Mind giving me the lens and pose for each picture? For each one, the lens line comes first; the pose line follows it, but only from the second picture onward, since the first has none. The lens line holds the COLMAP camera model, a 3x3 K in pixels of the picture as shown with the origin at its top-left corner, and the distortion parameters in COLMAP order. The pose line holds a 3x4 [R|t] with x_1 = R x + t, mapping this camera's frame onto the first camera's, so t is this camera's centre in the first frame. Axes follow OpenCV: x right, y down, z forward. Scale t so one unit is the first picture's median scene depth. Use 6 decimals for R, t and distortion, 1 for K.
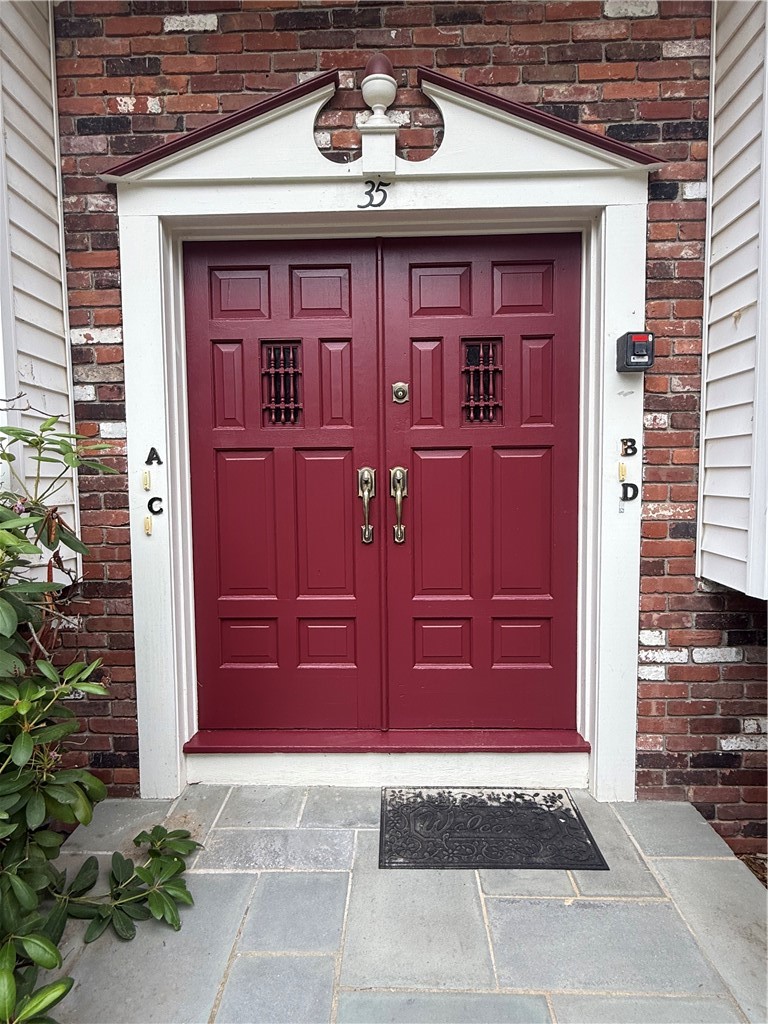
lens RADIAL K [[549.5, 0, 380.0], [0, 549.5, 511.0], [0, 0, 1]] dist [-0.005848, -0.000639]
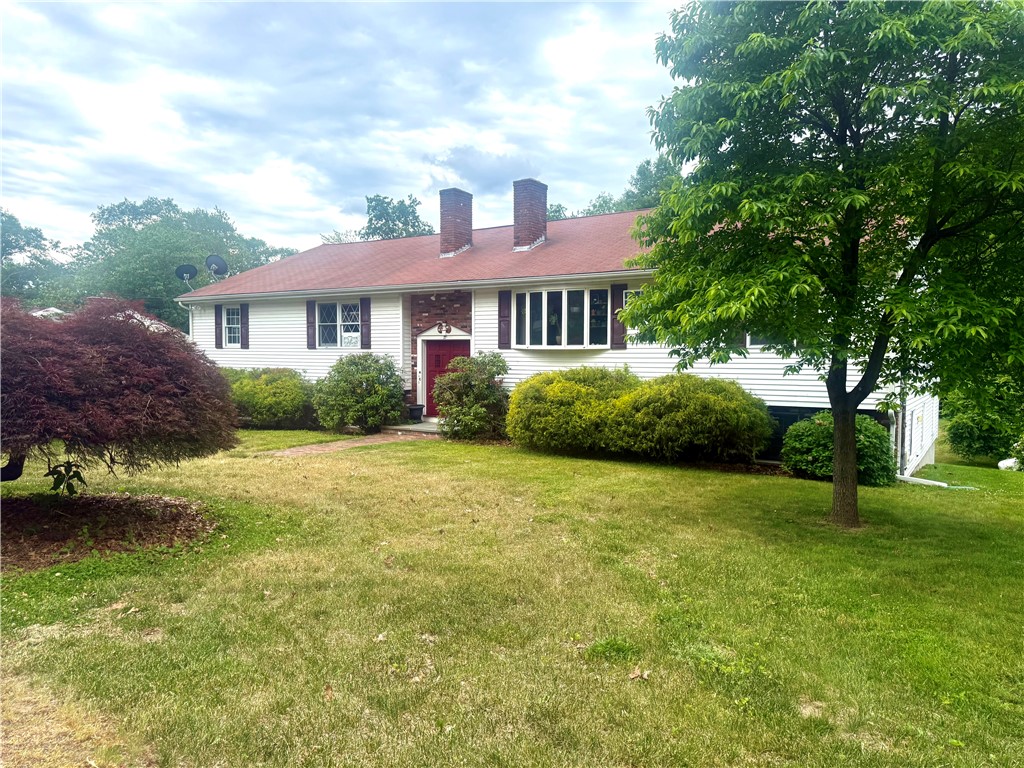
lens RADIAL K [[727.5, 0, 511.4], [0, 727.5, 381.4], [0, 0, 1]] dist [0.042900, 0.000138]
pose [[0.840346, 0.040097, -0.540565, 5.886286], [-0.056441, 0.998312, -0.013691, 0.084984], [0.539103, 0.042016, 0.841191, -6.511277]]
